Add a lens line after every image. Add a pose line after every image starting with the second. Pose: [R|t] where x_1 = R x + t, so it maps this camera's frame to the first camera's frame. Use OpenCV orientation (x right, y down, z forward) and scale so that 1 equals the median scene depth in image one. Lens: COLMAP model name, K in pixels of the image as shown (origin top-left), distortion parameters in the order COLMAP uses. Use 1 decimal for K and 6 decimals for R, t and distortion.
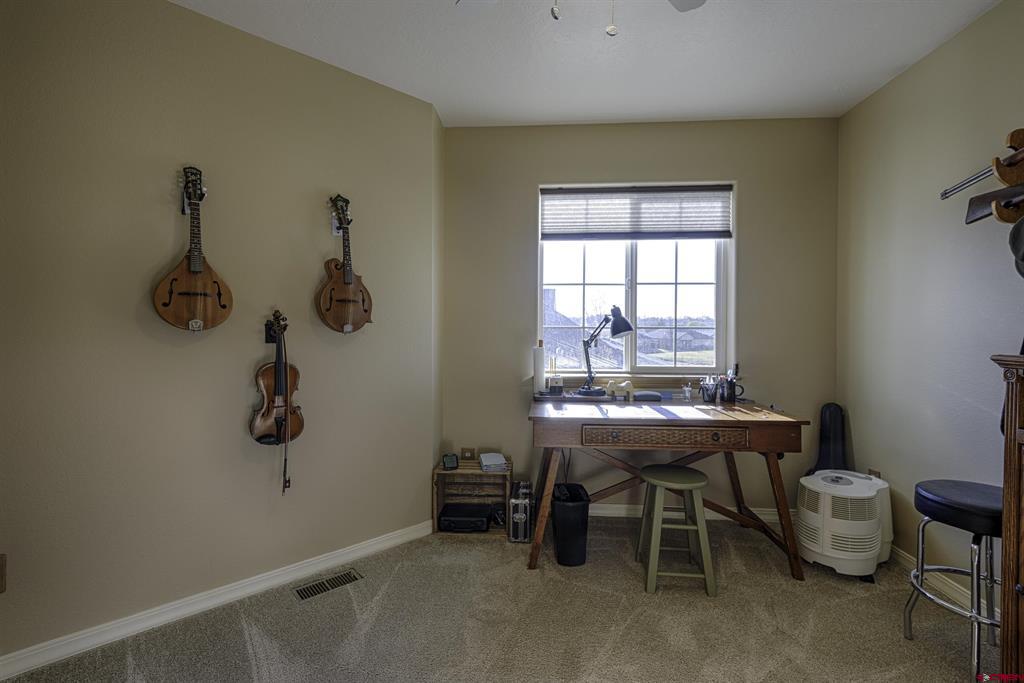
lens RADIAL K [[462.5, 0, 505.4], [0, 462.5, 337.4], [0, 0, 1]] dist [0.028710, -0.014646]
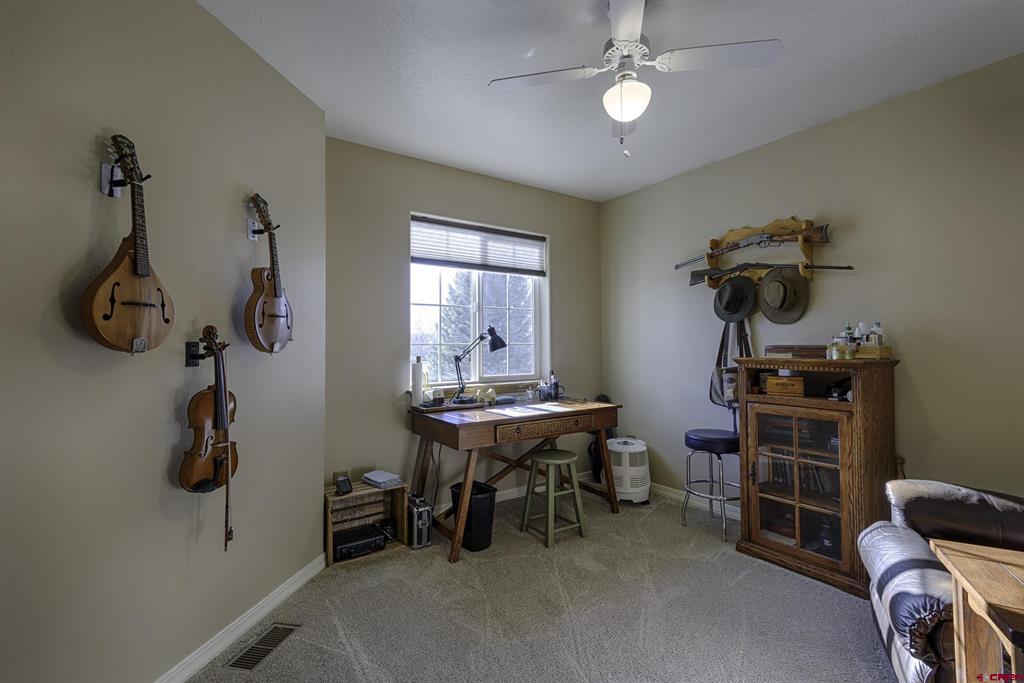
lens RADIAL K [[462.5, 0, 520.3], [0, 462.5, 337.8], [0, 0, 1]] dist [0.028710, -0.014646]
pose [[0.784535, 0.002488, 0.620080, -0.503995], [0.019116, 0.999420, -0.028196, -0.003291], [-0.619790, 0.033974, 0.784032, 0.014021]]
